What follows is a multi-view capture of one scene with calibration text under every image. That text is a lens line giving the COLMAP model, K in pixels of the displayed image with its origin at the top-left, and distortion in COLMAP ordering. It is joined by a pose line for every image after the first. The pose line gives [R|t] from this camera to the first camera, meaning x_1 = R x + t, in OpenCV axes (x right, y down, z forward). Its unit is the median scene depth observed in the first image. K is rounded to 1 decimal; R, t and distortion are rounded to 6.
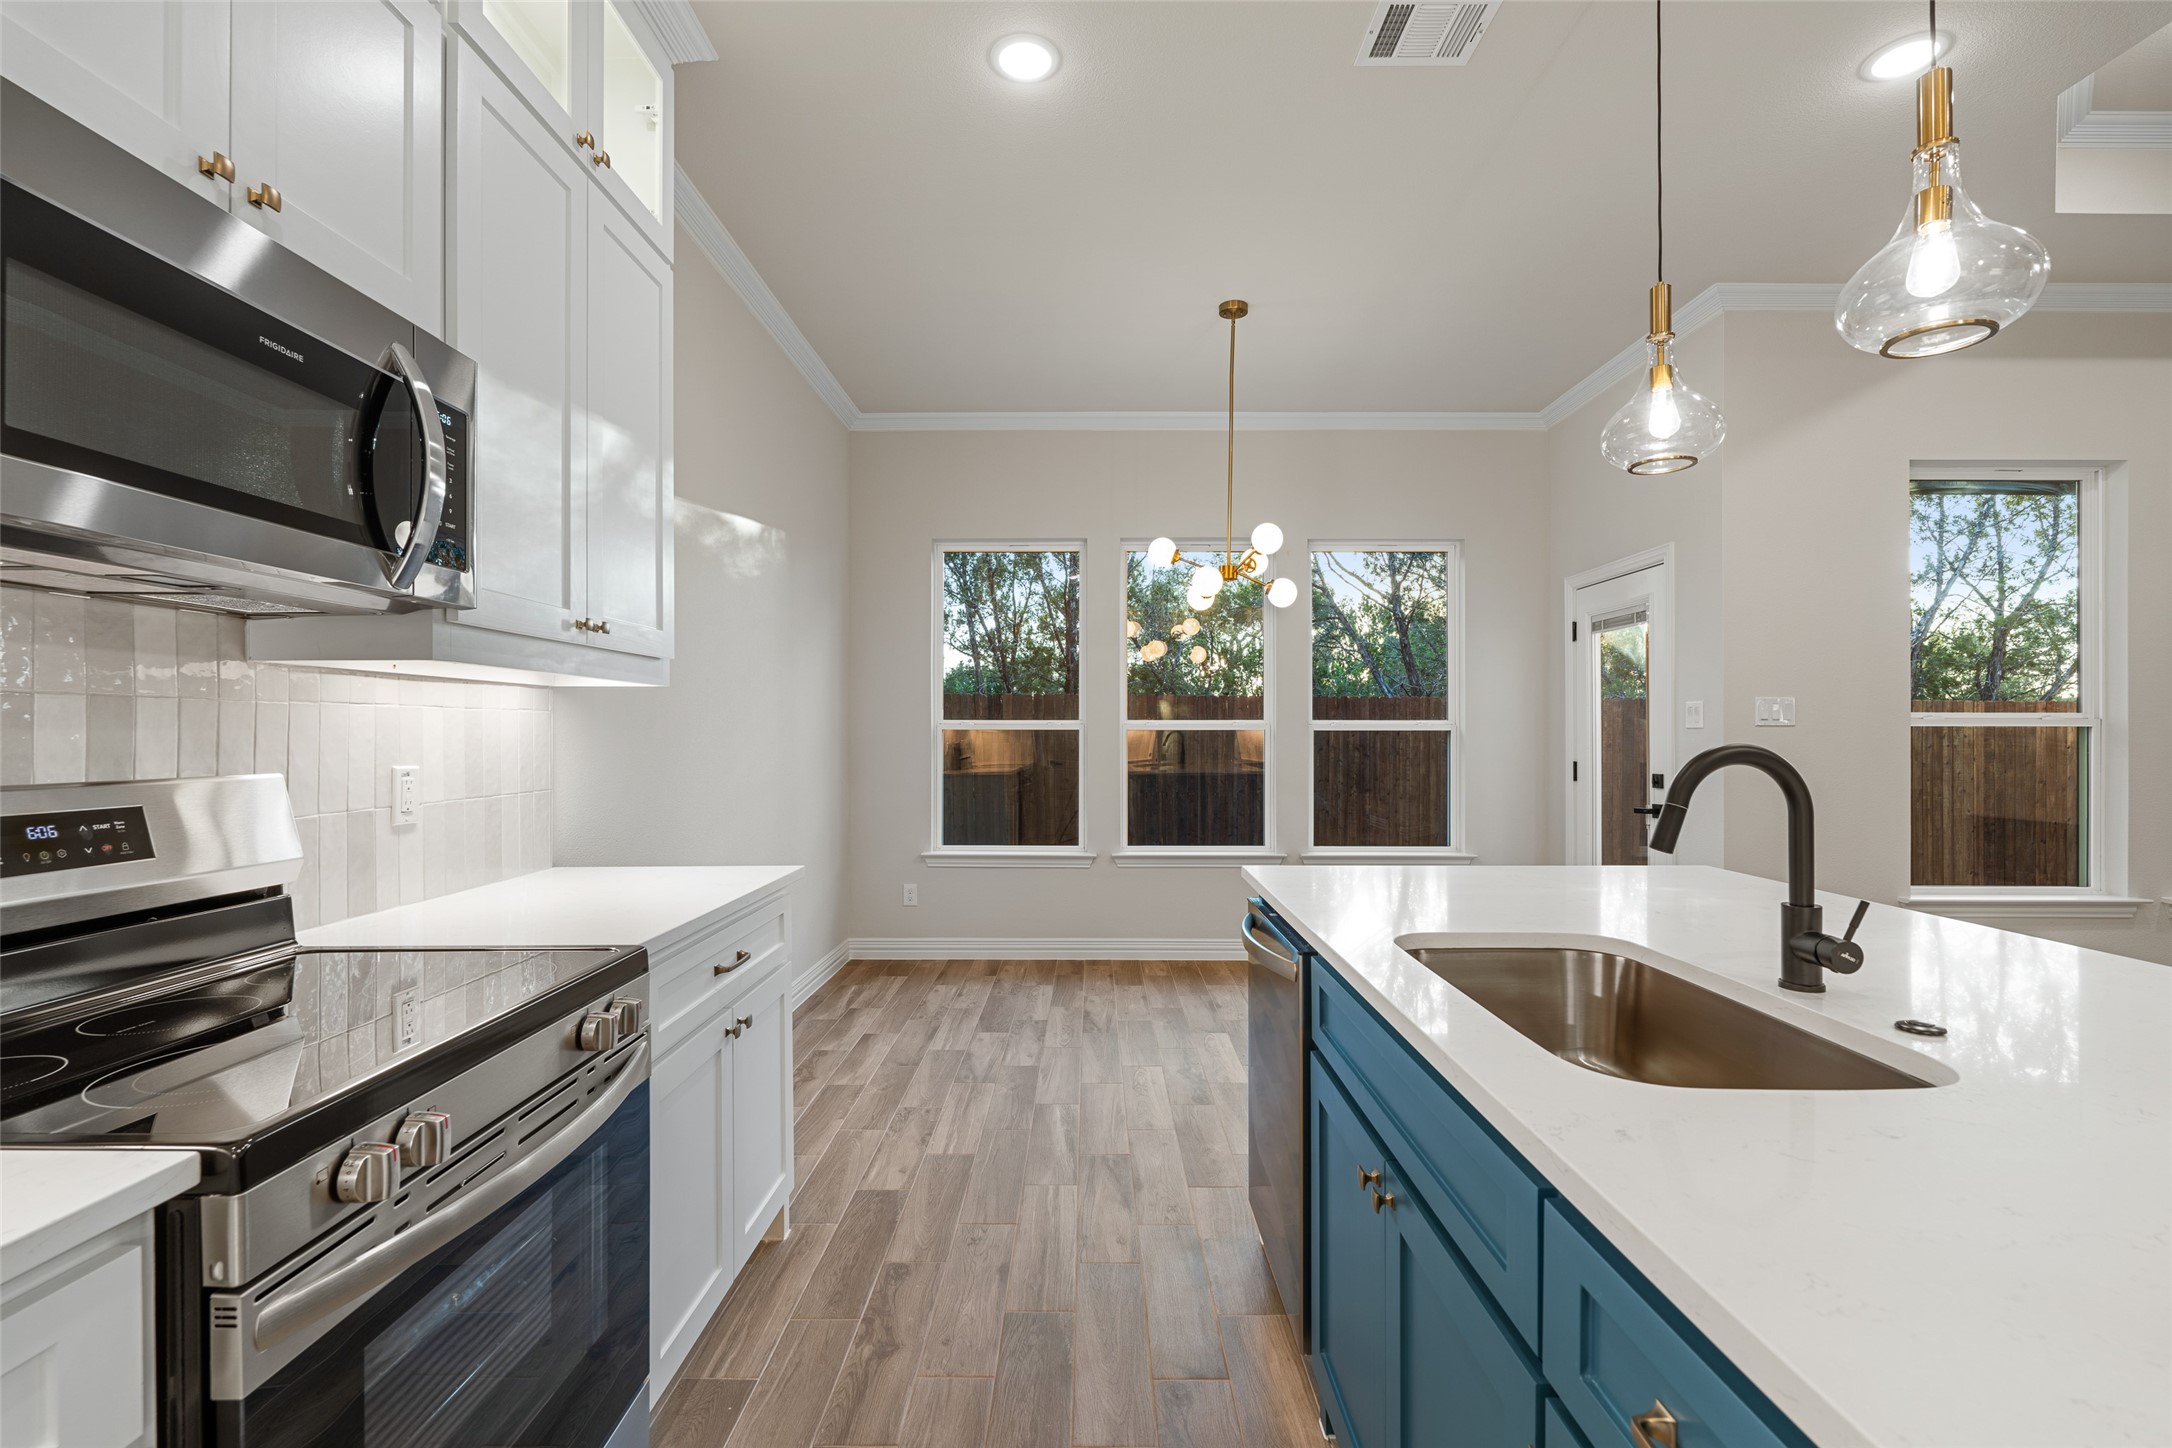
lens RADIAL K [[956.6, 0, 1094.6], [0, 956.6, 728.3], [0, 0, 1]] dist [-0.005555, 0.000880]
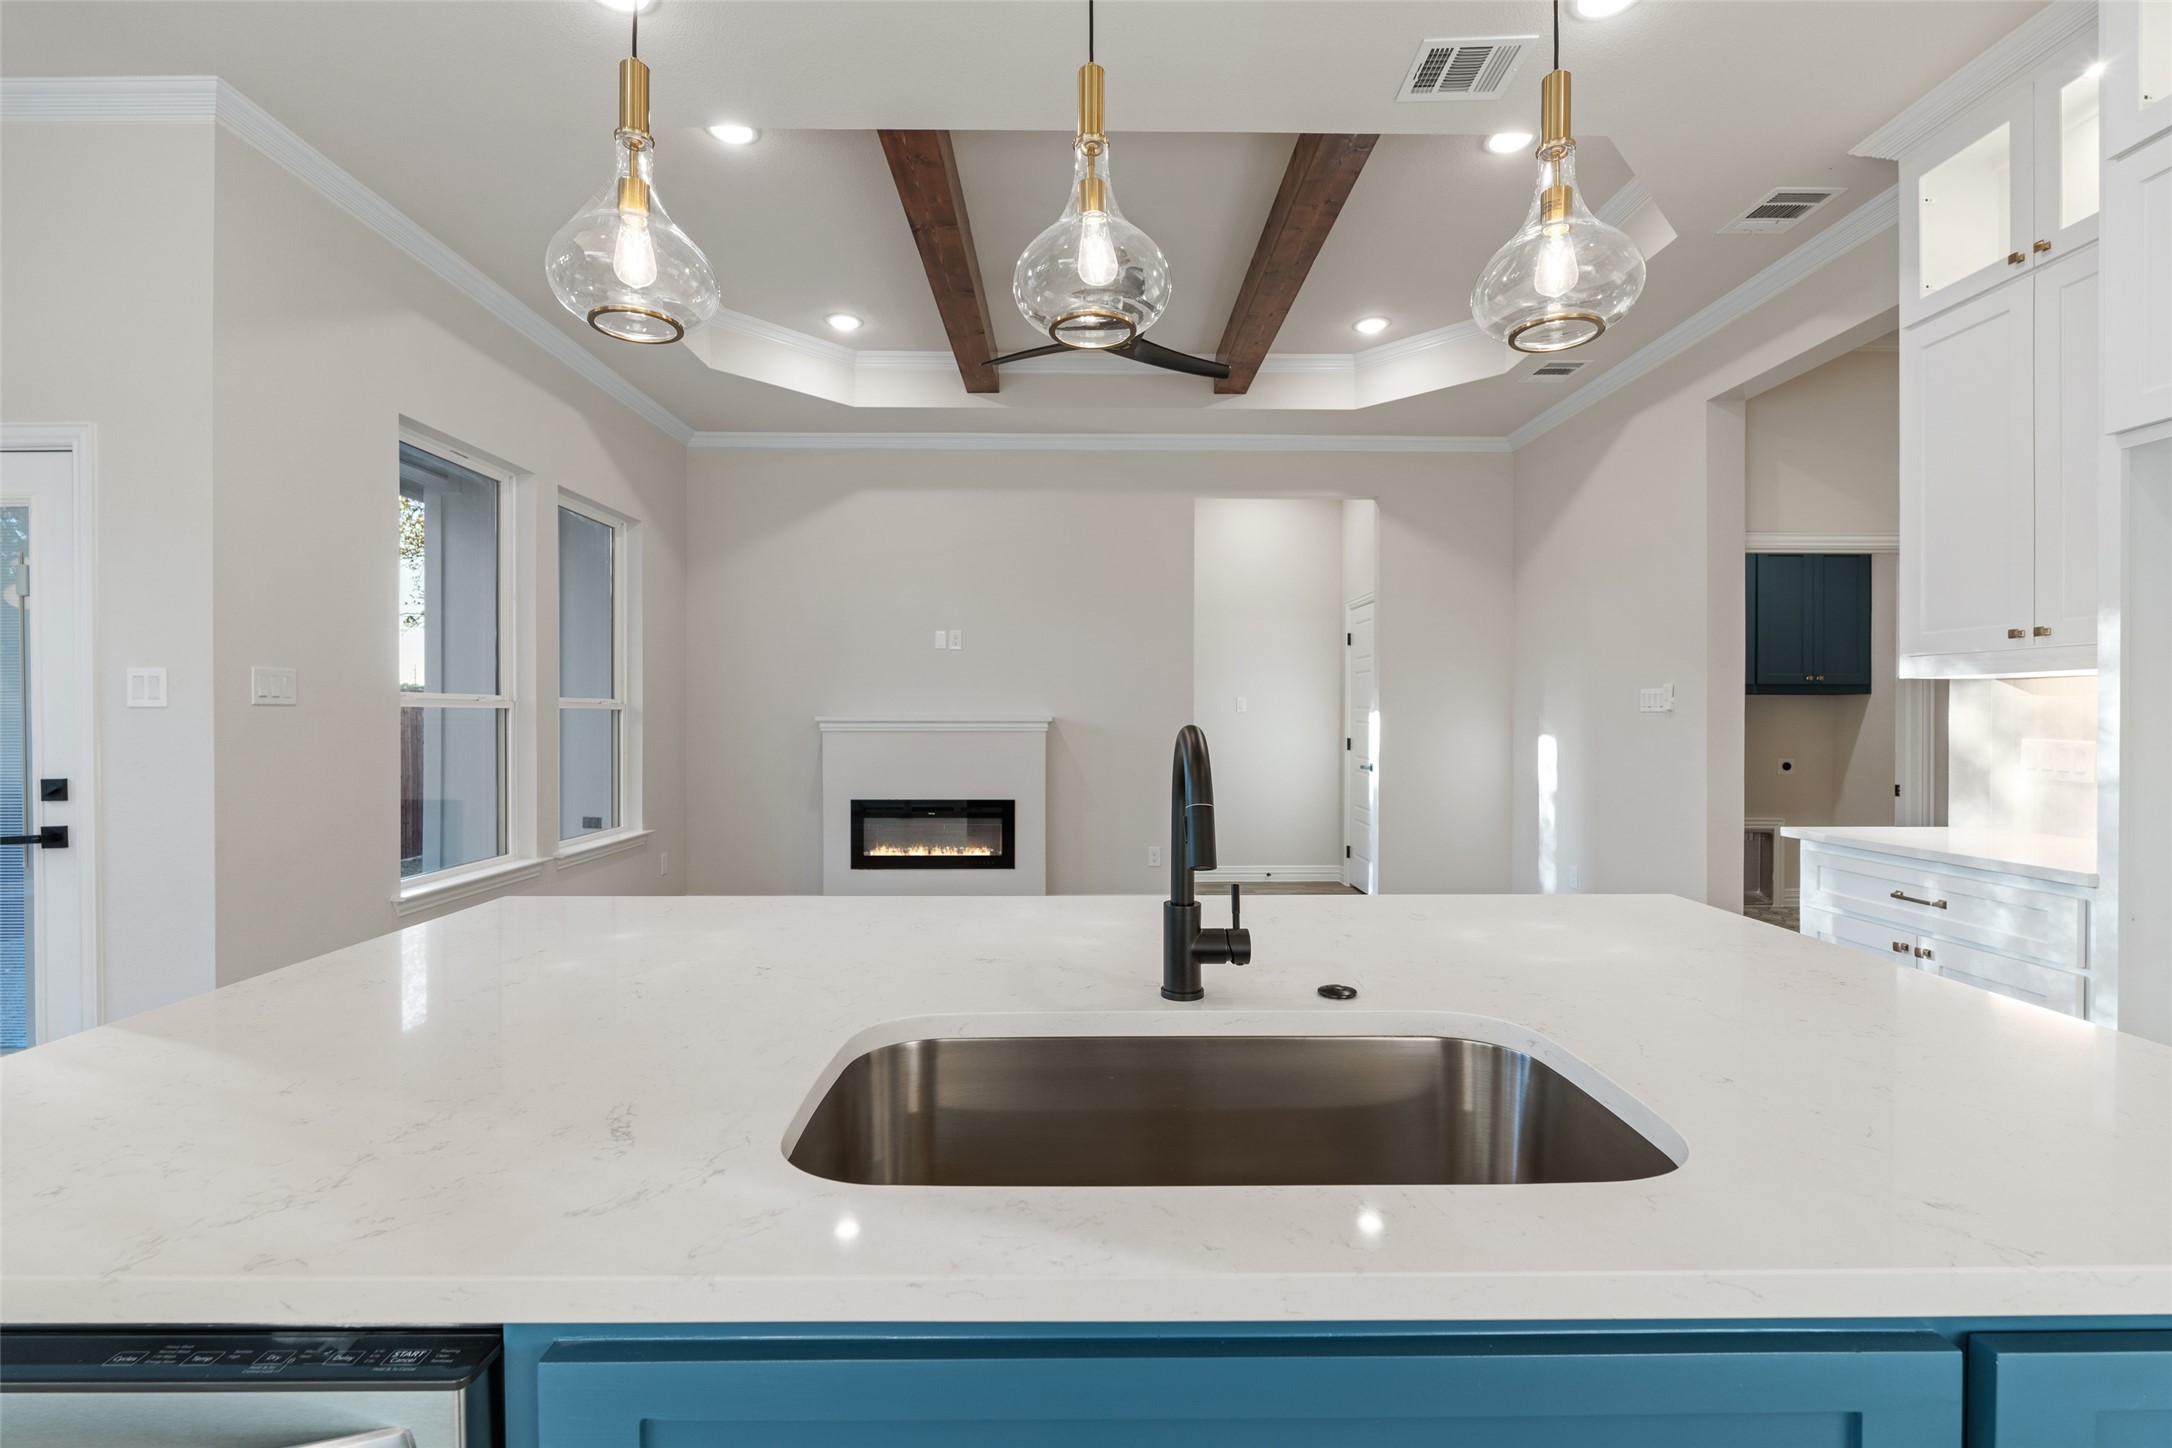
lens RADIAL K [[956.6, 0, 1080.1], [0, 956.6, 721.4], [0, 0, 1]] dist [-0.005555, 0.000880]
pose [[0.002896, -0.009259, 0.999953, -0.032777], [-0.003930, 0.999949, 0.009270, 0.000879], [-0.999988, -0.003957, 0.002859, 0.216532]]
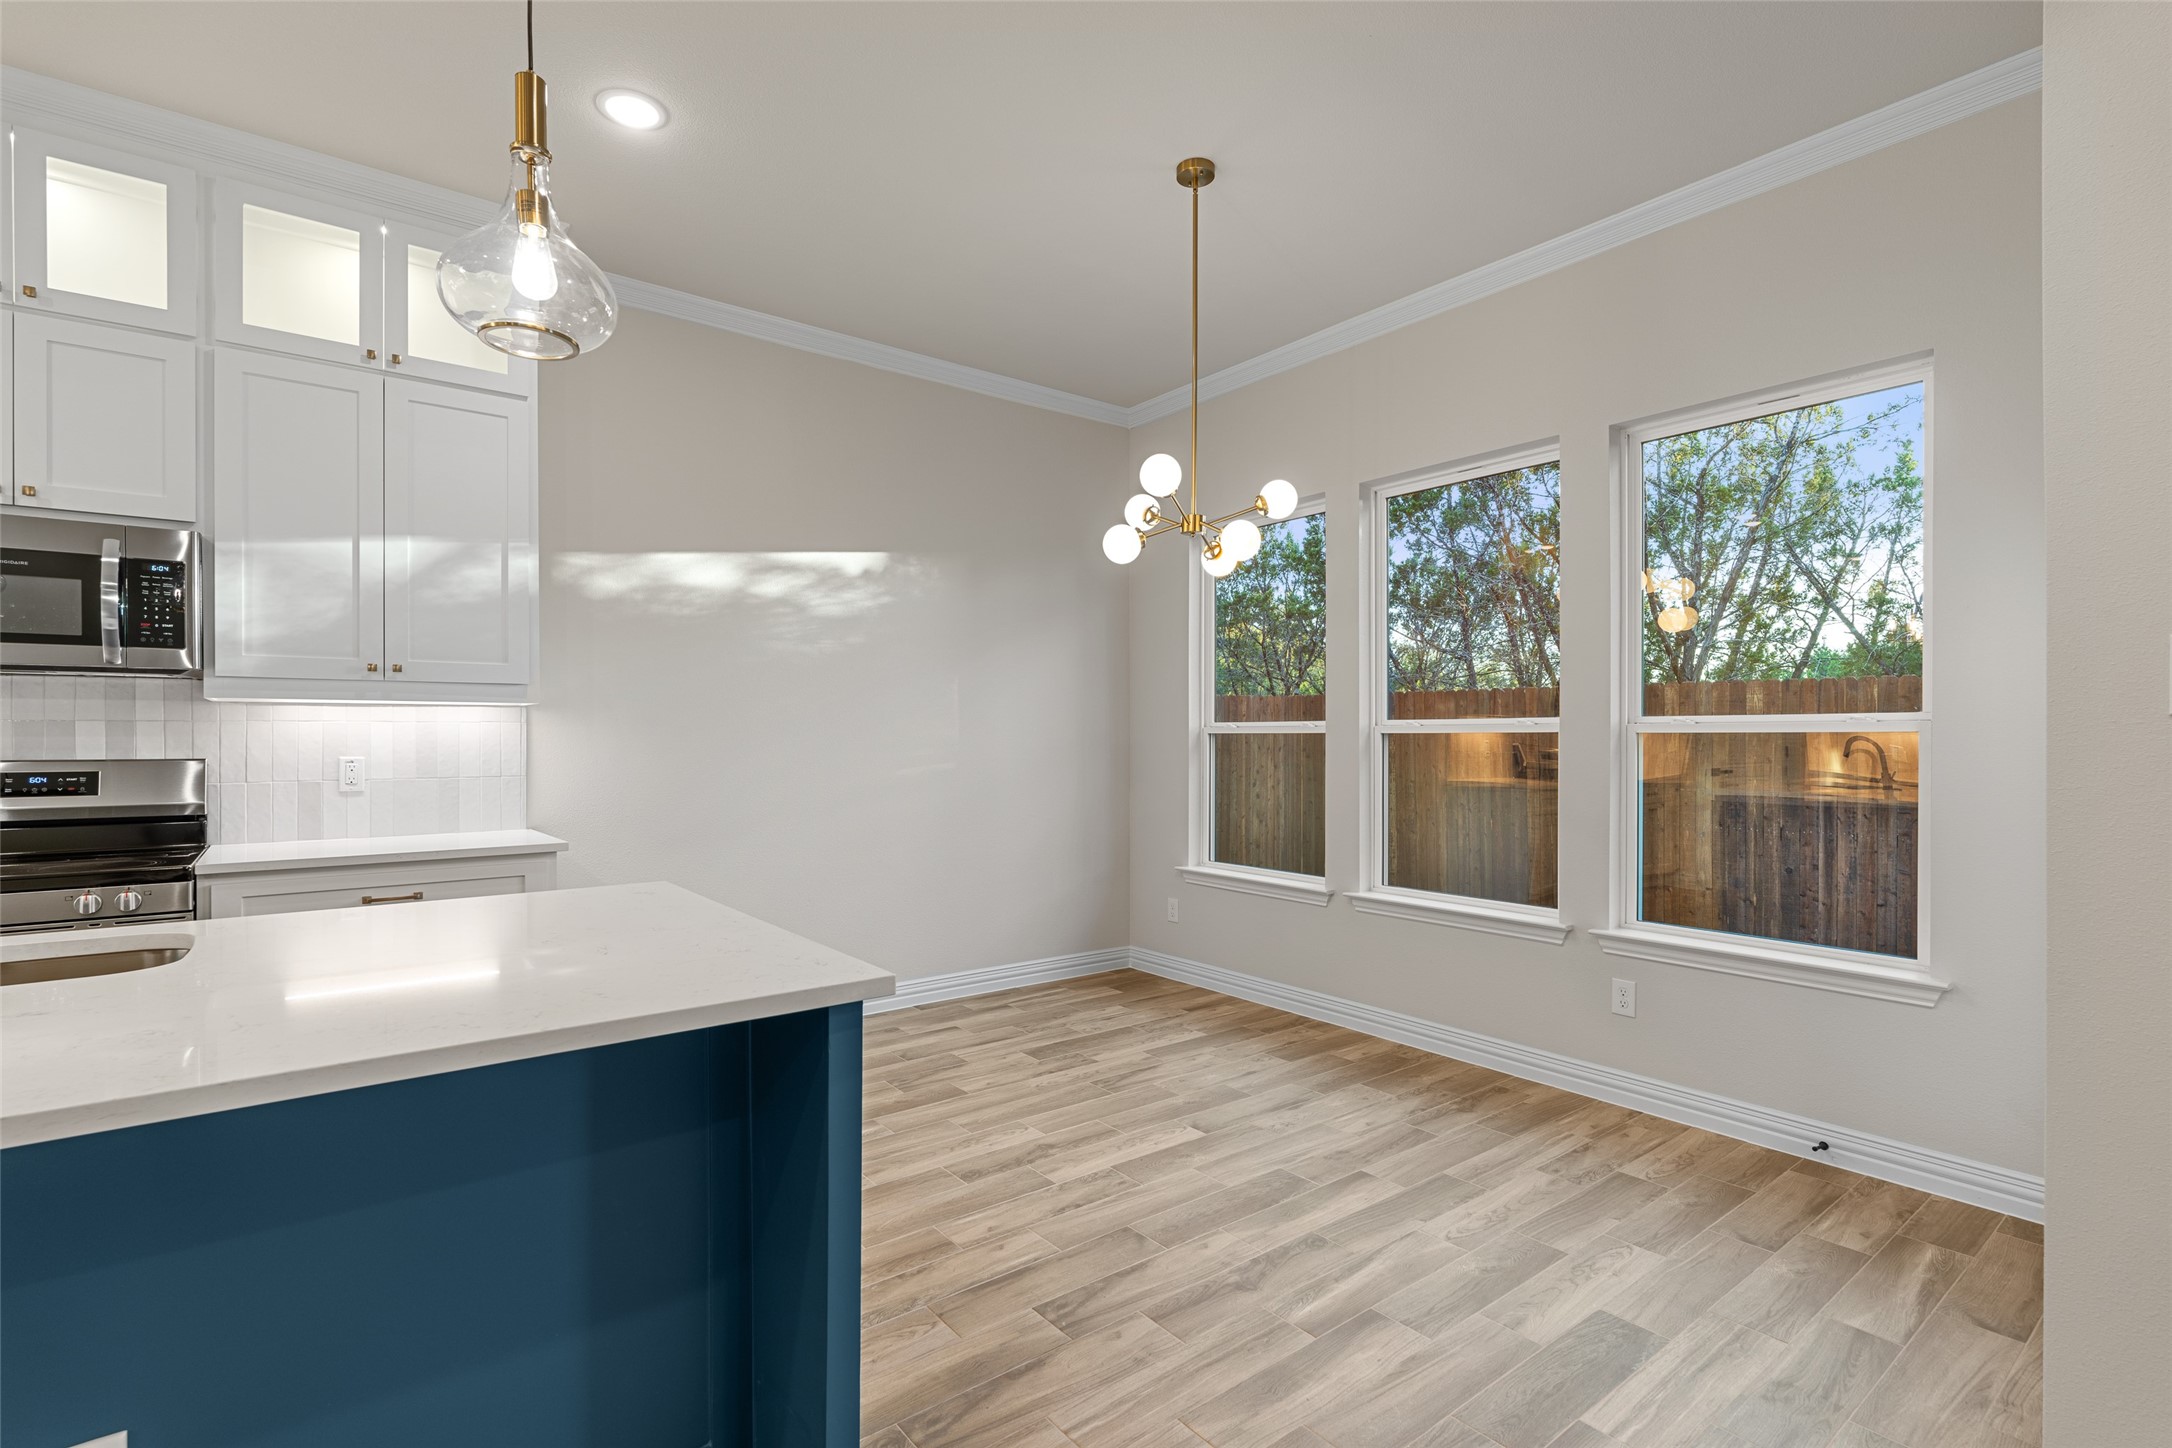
lens RADIAL K [[1010.3, 0, 1098.6], [0, 1010.3, 735.4], [0, 0, 1]] dist [-0.007901, 0.000644]
pose [[0.617997, -0.000342, -0.786180, 0.524374], [0.003891, 0.999989, 0.002624, 0.000496], [0.786170, -0.004681, 0.617992, 0.323271]]
